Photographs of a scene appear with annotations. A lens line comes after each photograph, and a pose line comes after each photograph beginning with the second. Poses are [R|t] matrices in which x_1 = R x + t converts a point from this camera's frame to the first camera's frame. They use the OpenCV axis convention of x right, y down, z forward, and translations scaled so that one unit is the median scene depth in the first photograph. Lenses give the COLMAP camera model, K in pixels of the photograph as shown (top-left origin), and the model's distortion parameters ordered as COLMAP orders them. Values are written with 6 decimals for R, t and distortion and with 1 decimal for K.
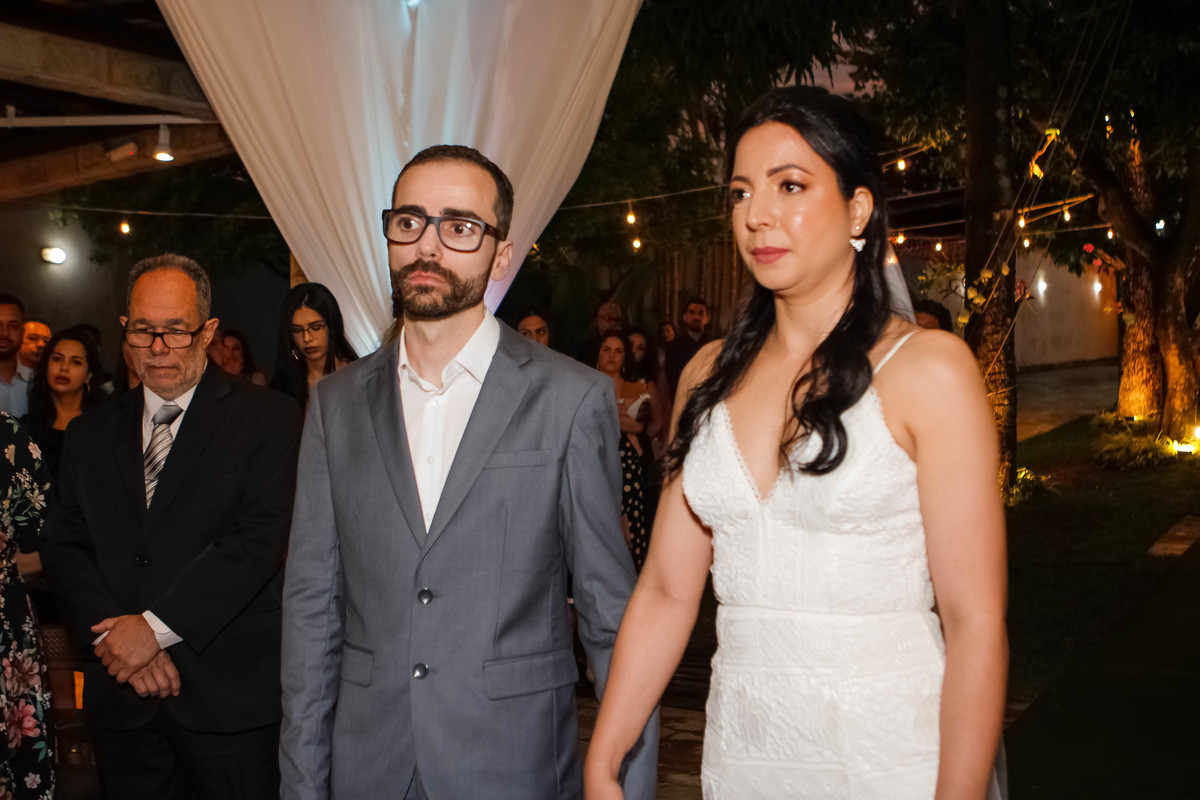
lens RADIAL K [[1365.1, 0, 603.4], [0, 1365.1, 405.0], [0, 0, 1]] dist [-0.115646, 0.119821]
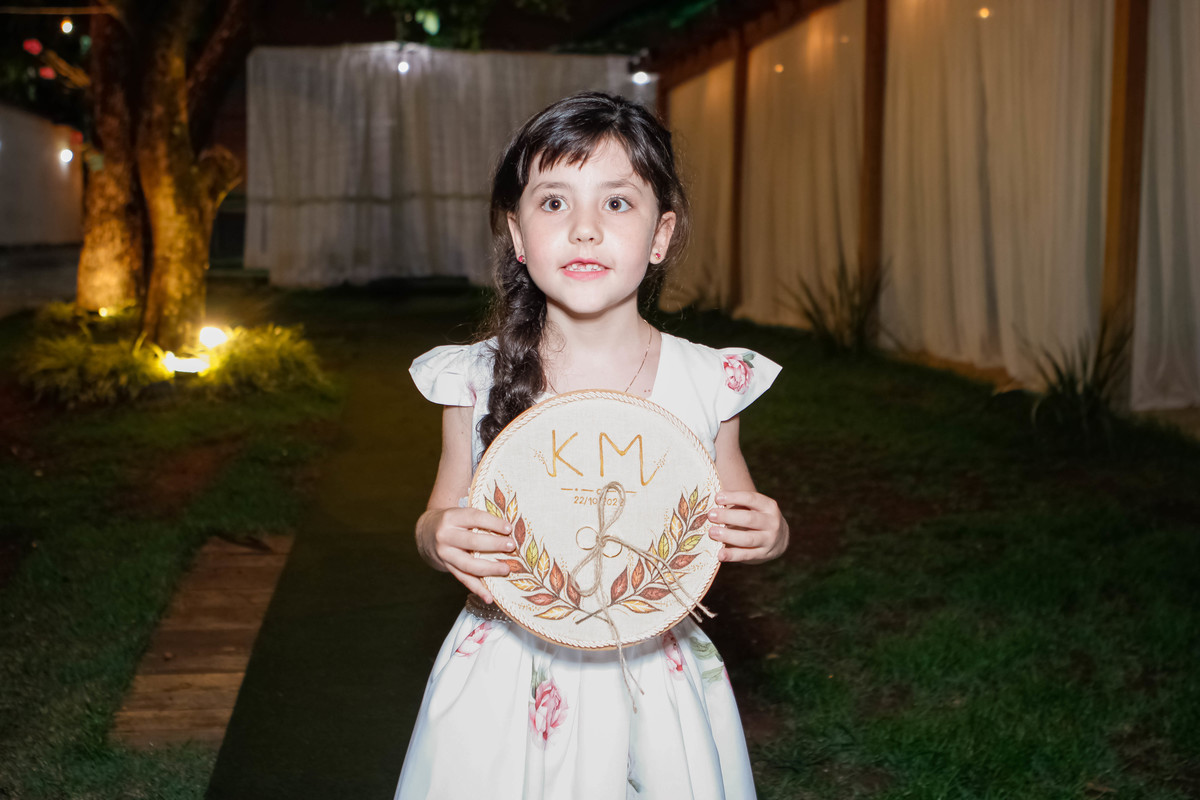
lens RADIAL K [[1365.1, 0, 603.4], [0, 1365.1, 405.0], [0, 0, 1]] dist [-0.115646, 0.119821]
pose [[0.748641, -0.029703, 0.662310, 0.189025], [-0.019981, 0.997531, 0.067322, 0.007556], [-0.662675, -0.063634, 0.746199, 0.459335]]
